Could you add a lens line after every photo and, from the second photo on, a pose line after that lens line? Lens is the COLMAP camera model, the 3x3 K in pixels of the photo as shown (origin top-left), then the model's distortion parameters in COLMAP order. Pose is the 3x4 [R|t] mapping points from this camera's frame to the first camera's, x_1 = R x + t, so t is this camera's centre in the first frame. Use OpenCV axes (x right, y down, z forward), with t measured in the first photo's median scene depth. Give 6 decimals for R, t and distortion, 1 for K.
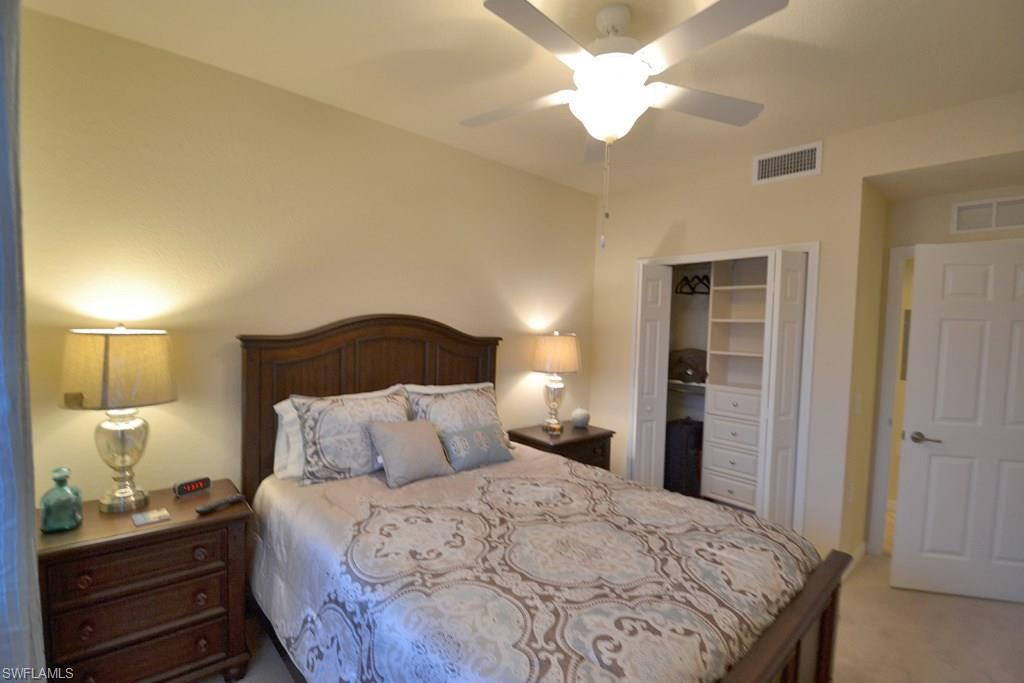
lens RADIAL K [[449.8, 0, 513.3], [0, 449.8, 330.2], [0, 0, 1]] dist [0.001471, 0.000214]
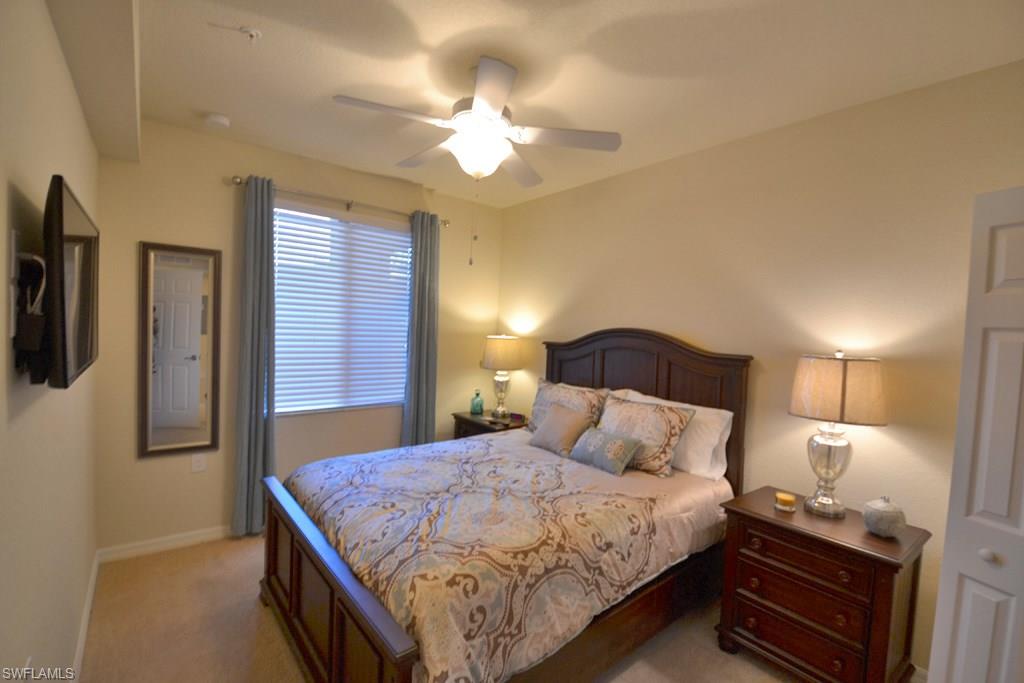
lens RADIAL K [[449.8, 0, 513.3], [0, 449.8, 330.2], [0, 0, 1]] dist [0.001471, 0.000214]
pose [[-0.024584, -0.025782, -0.999365, 1.134211], [-0.053078, 0.998291, -0.024449, 0.016867], [0.998288, 0.052443, -0.025910, 0.914793]]
